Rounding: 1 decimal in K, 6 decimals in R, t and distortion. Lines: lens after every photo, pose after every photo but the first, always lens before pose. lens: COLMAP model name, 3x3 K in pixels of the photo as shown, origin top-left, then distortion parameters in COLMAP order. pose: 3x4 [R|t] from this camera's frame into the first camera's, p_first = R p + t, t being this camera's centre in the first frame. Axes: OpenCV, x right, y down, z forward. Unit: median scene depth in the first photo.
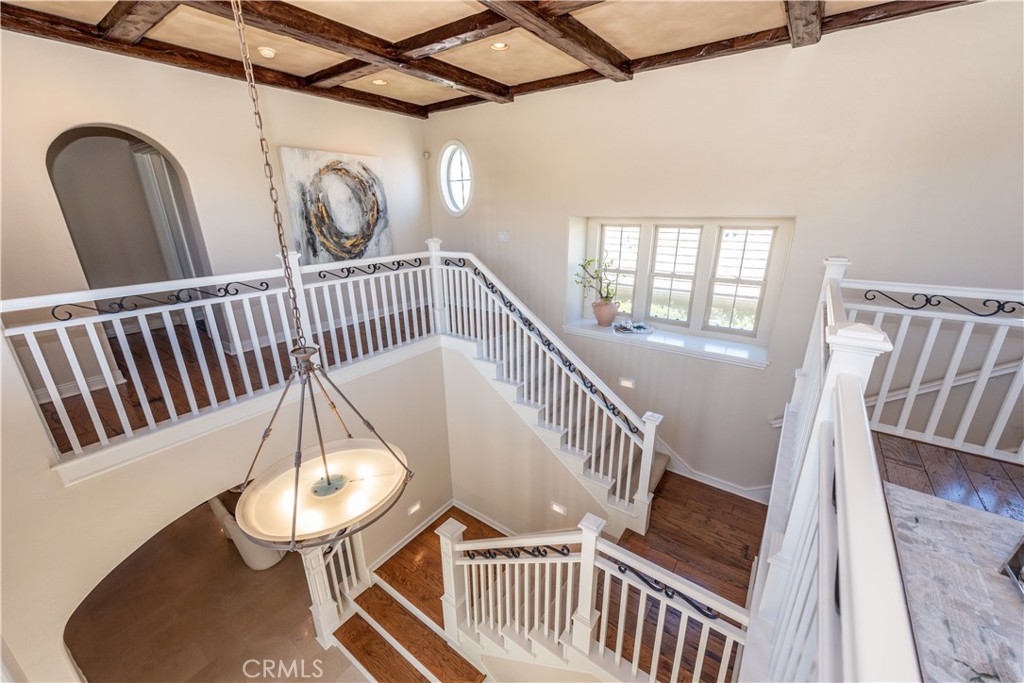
lens RADIAL K [[399.6, 0, 516.8], [0, 399.6, 341.8], [0, 0, 1]] dist [0.003656, -0.000224]
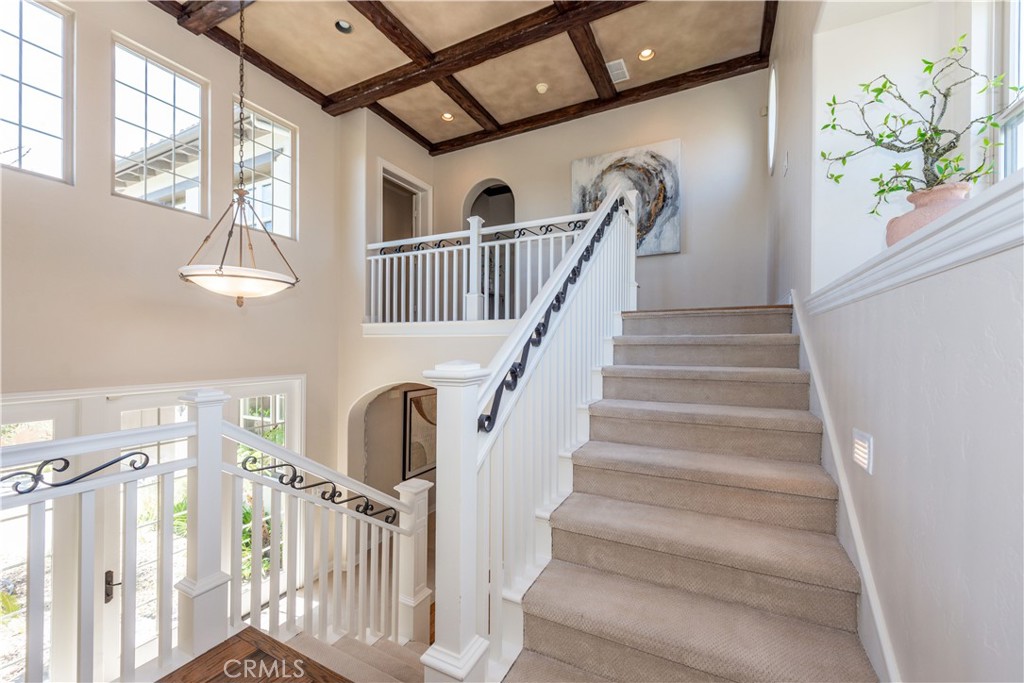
lens RADIAL K [[399.6, 0, 521.0], [0, 399.6, 333.4], [0, 0, 1]] dist [0.003656, -0.000224]
pose [[0.175124, -0.025026, -0.984228, 0.449220], [-0.319381, 0.944172, -0.080835, 0.115776], [0.931304, 0.328500, 0.157354, 0.702991]]
